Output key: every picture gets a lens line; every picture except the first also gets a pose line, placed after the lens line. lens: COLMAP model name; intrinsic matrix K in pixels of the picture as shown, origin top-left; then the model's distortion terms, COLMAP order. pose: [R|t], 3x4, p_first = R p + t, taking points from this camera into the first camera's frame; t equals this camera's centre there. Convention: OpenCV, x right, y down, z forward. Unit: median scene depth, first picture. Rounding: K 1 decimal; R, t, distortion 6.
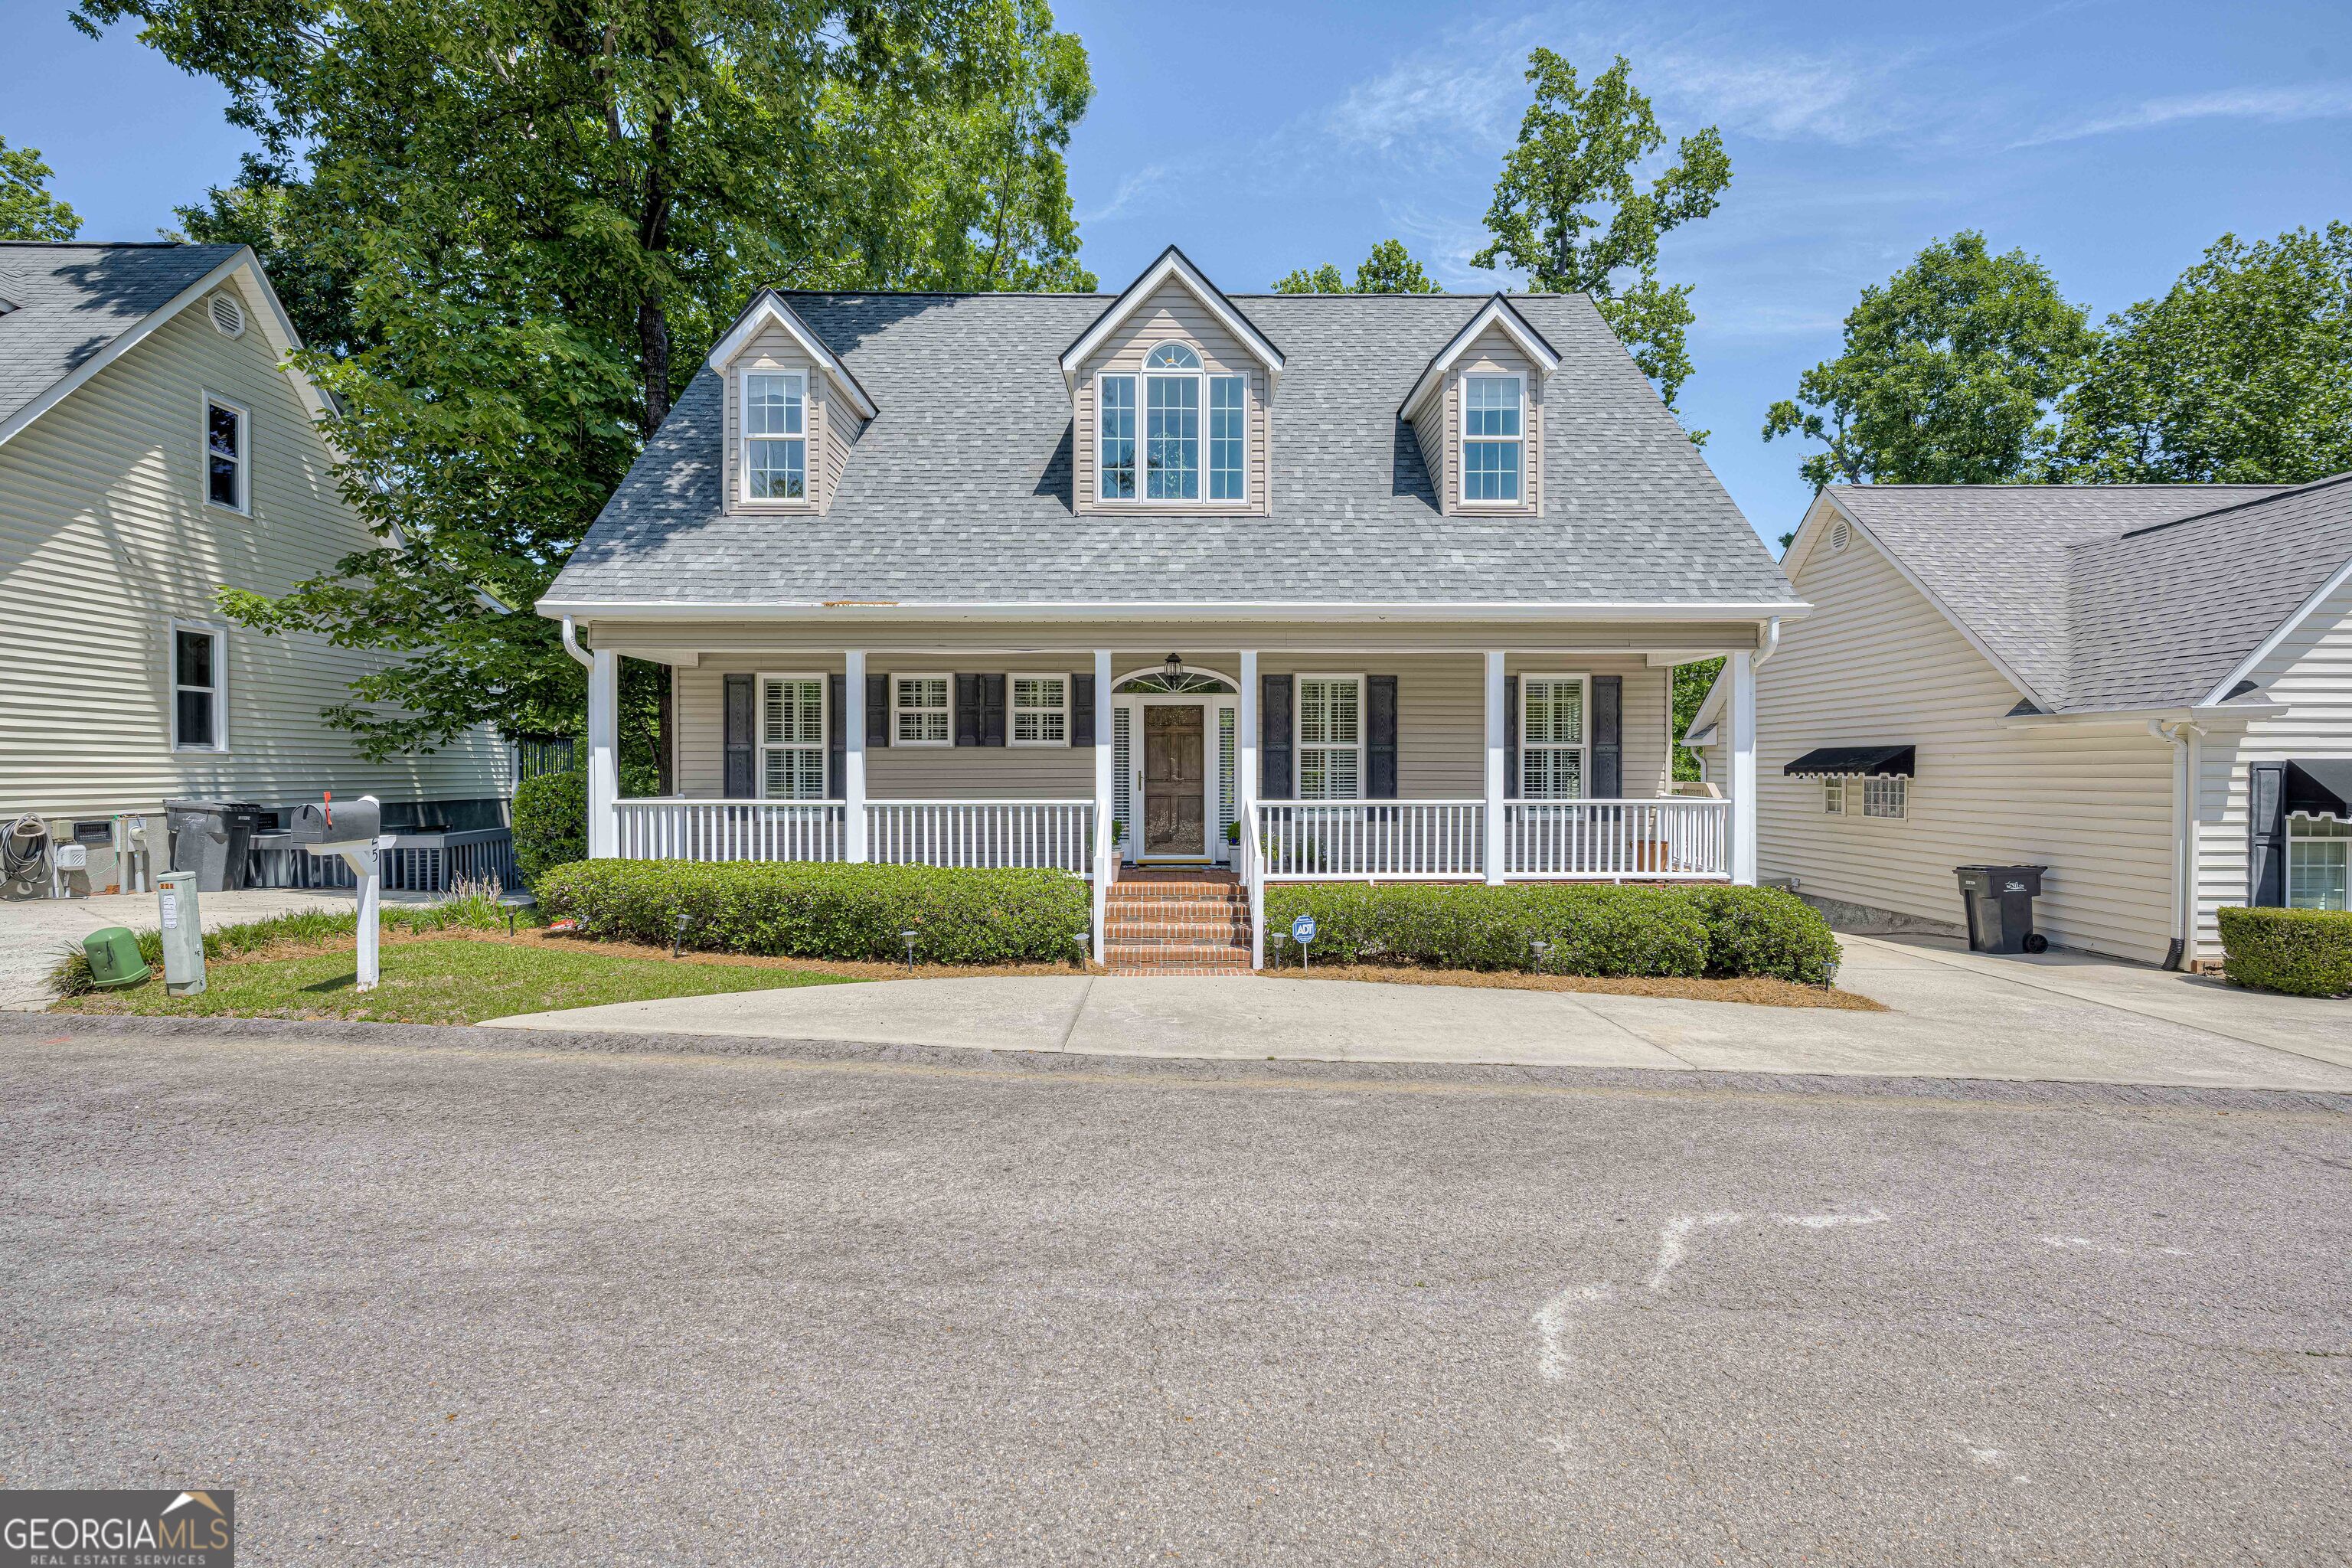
lens RADIAL K [[1055.7, 0, 1164.0], [0, 1055.7, 794.1], [0, 0, 1]] dist [-0.001090, 0.000268]
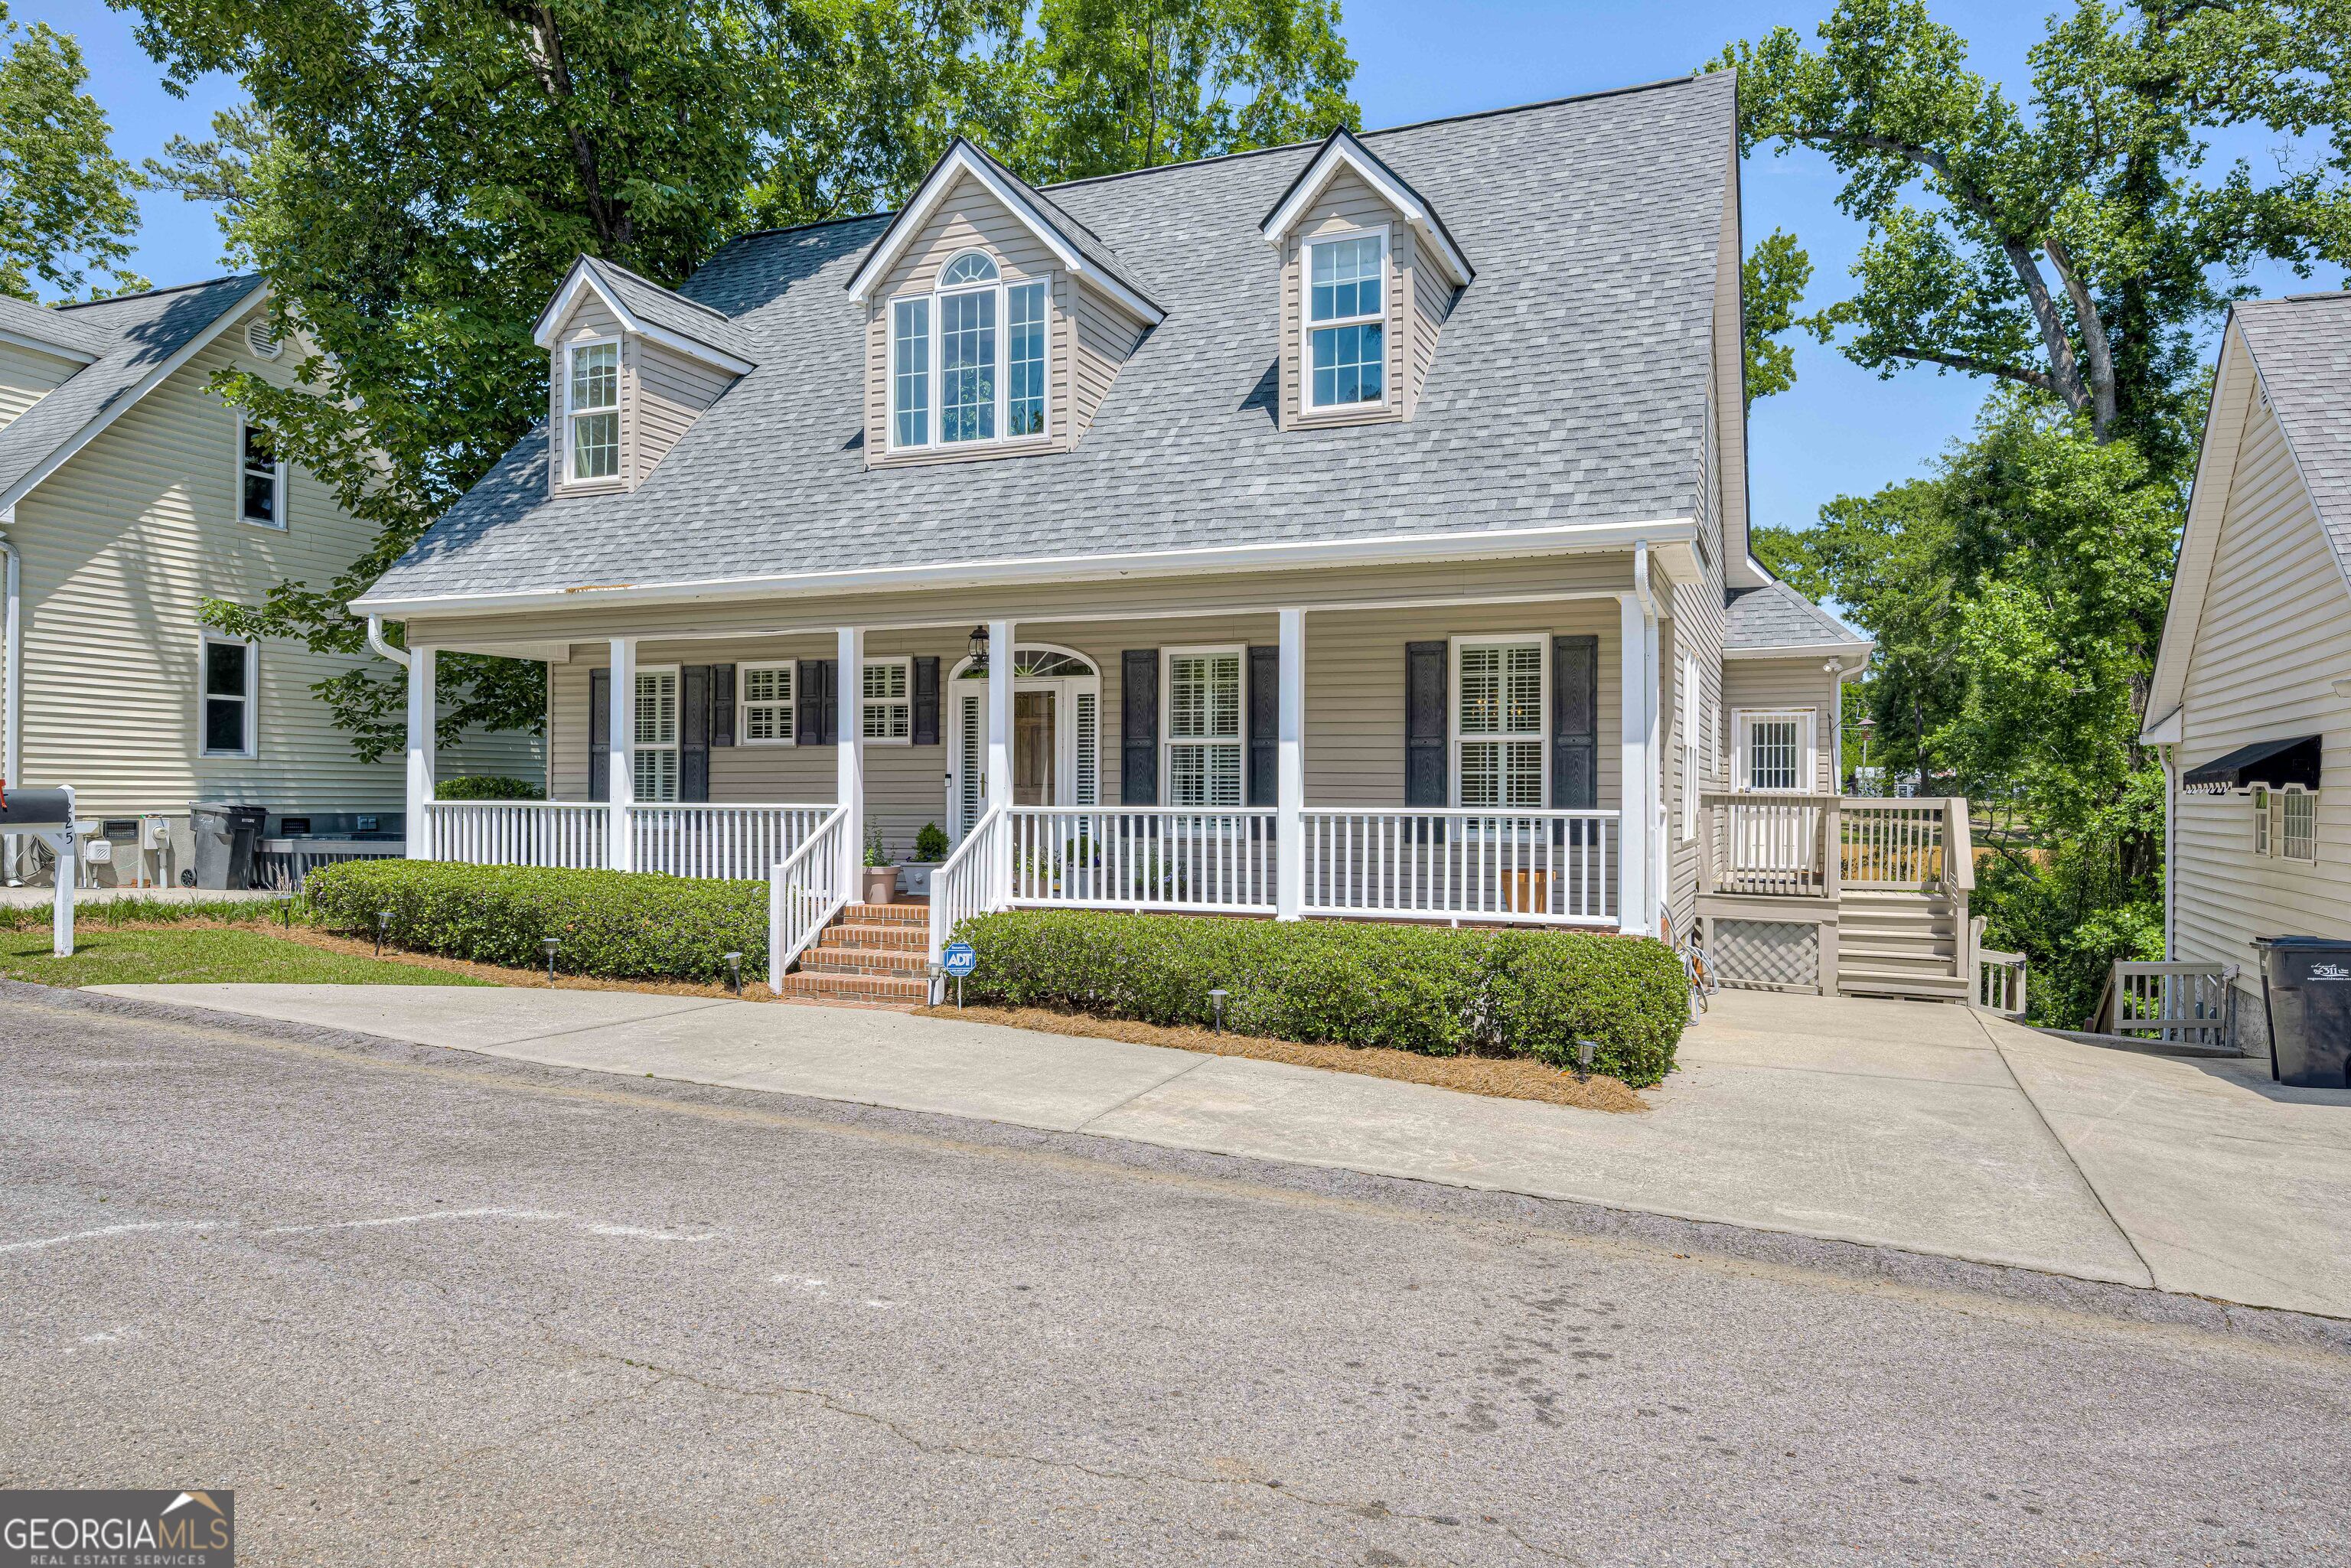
lens RADIAL K [[1485.2, 0, 1170.3], [0, 1485.2, 807.3], [0, 0, 1]] dist [0.006962, -0.007240]
pose [[0.922494, 0.007581, -0.385936, 0.603499], [-0.014328, 0.999791, -0.014607, 0.020499], [0.385745, 0.019005, 0.922410, -0.001336]]
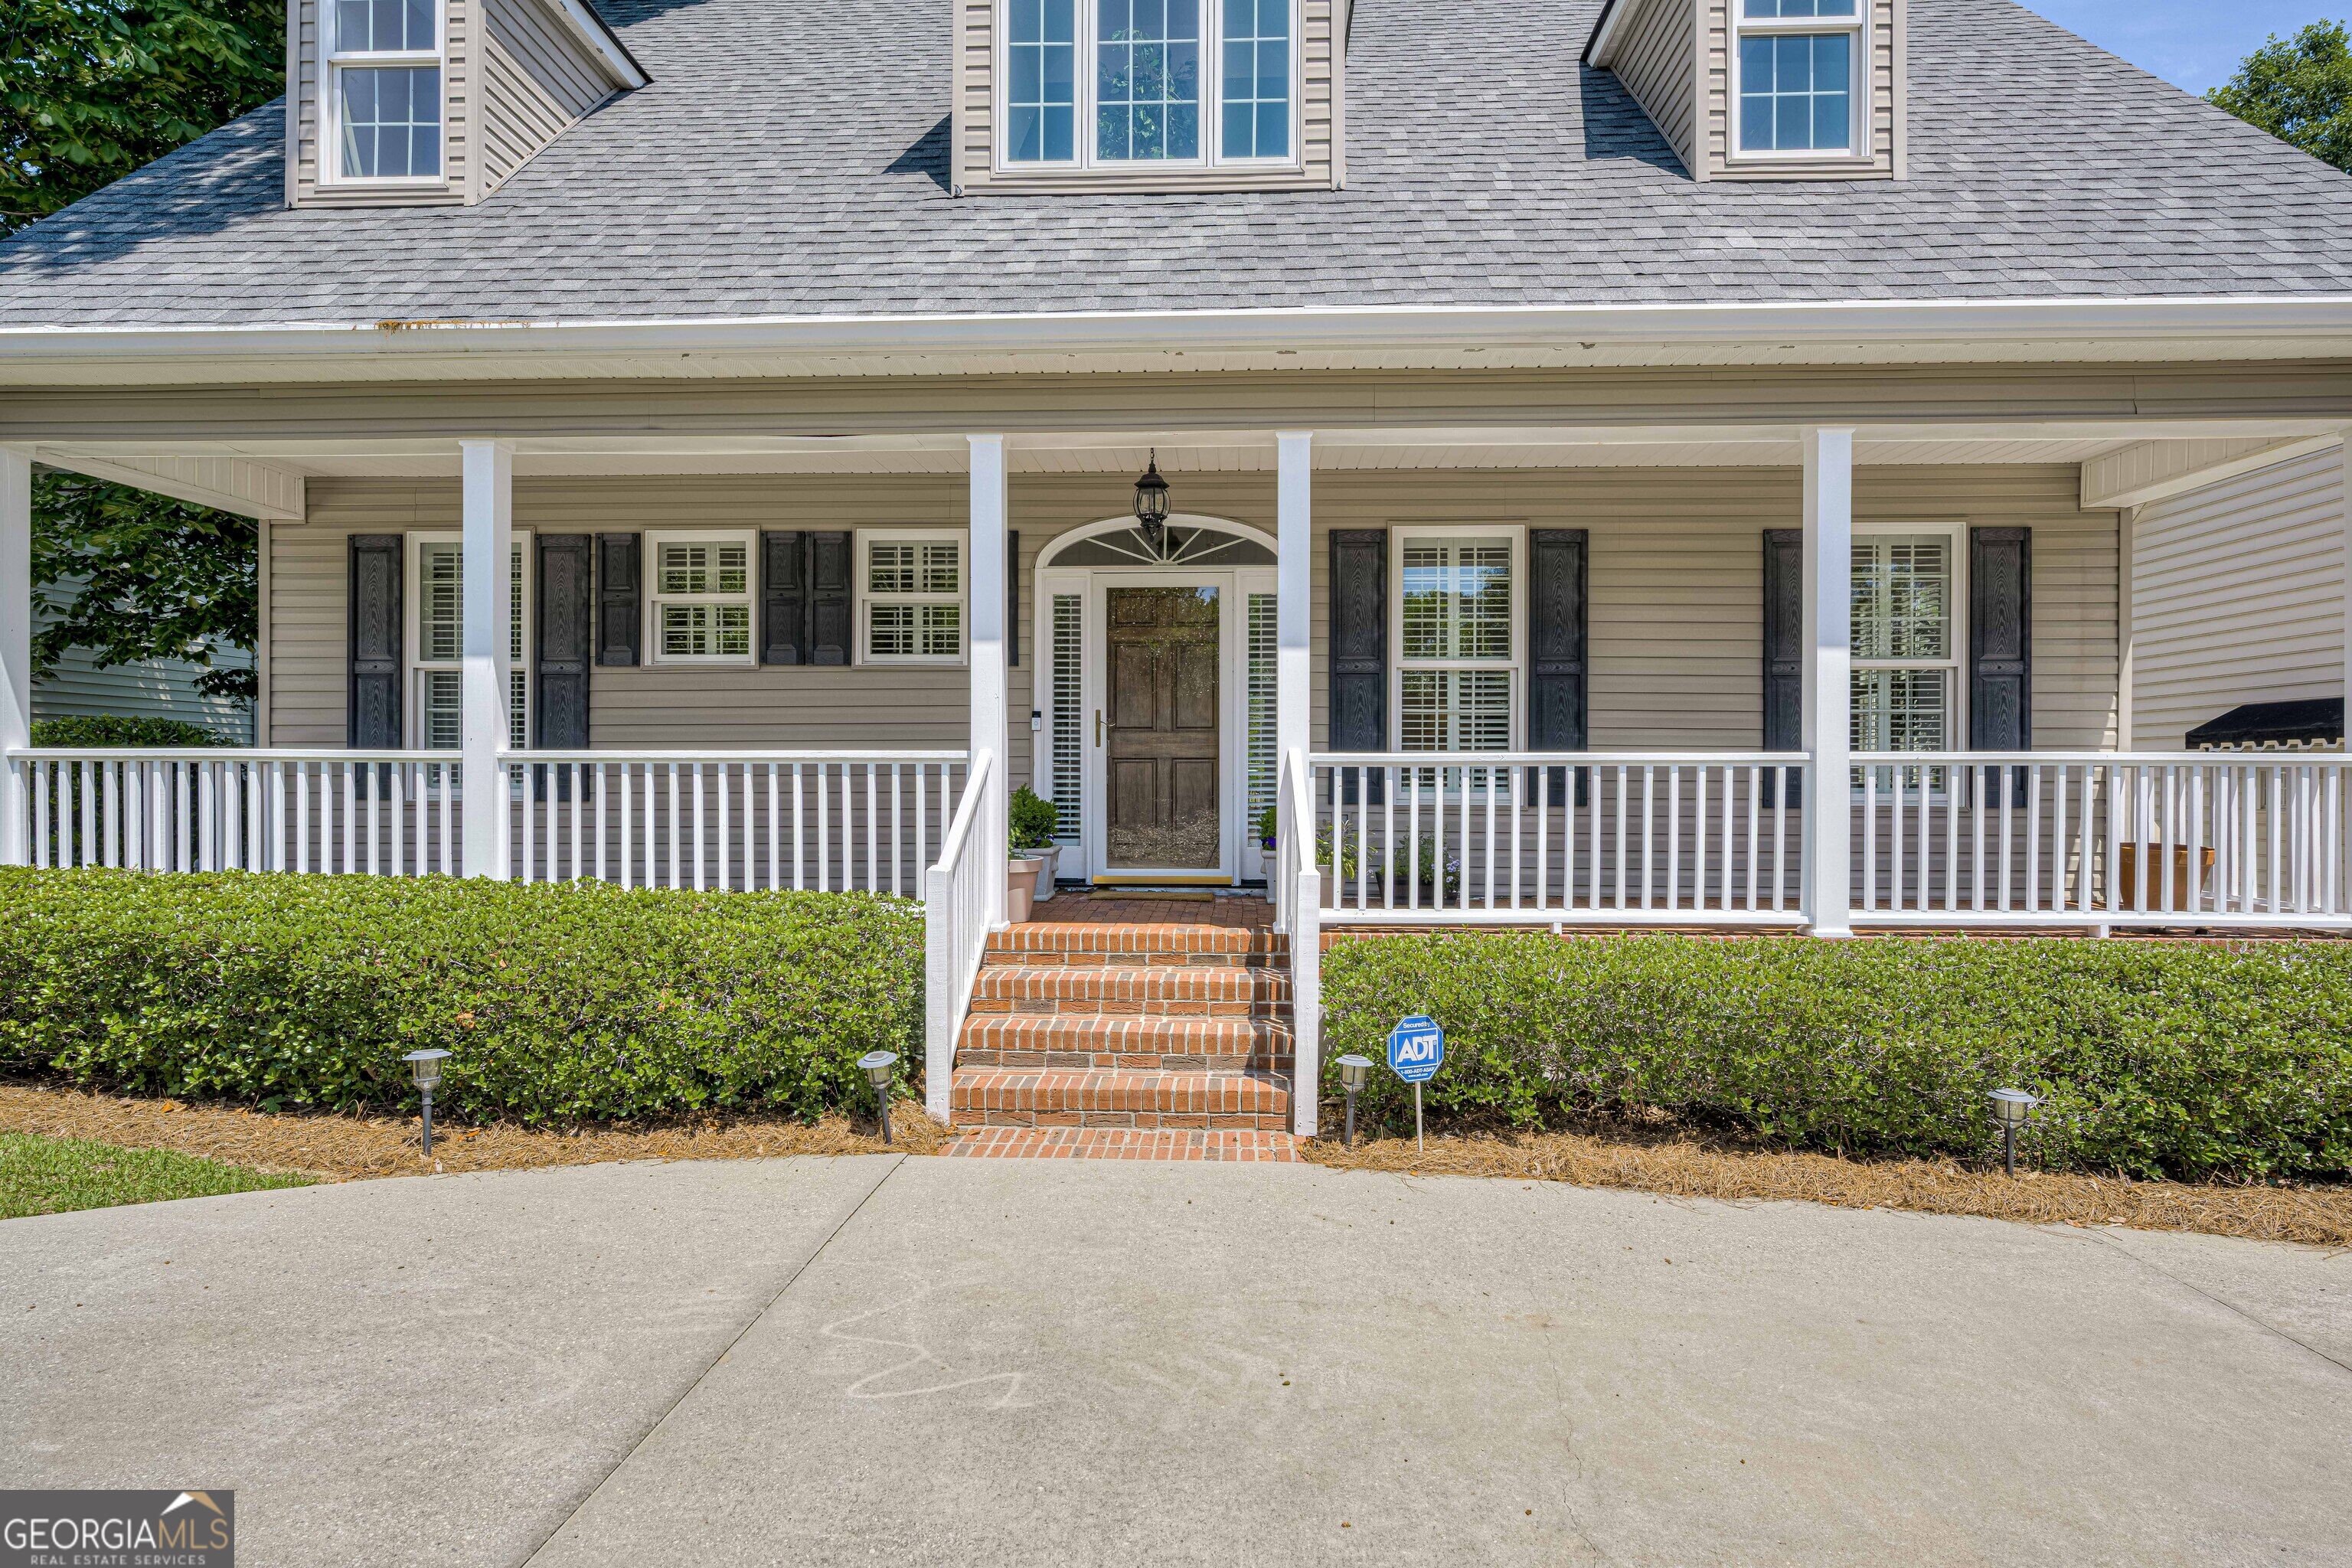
lens RADIAL K [[1182.1, 0, 1179.8], [0, 1182.1, 788.6], [0, 0, 1]] dist [-0.000661, 0.002649]
pose [[0.998755, 0.003729, -0.049743, 0.052697], [-0.004414, 0.999897, -0.013663, 0.027851], [0.049686, 0.013866, 0.998669, 0.442528]]
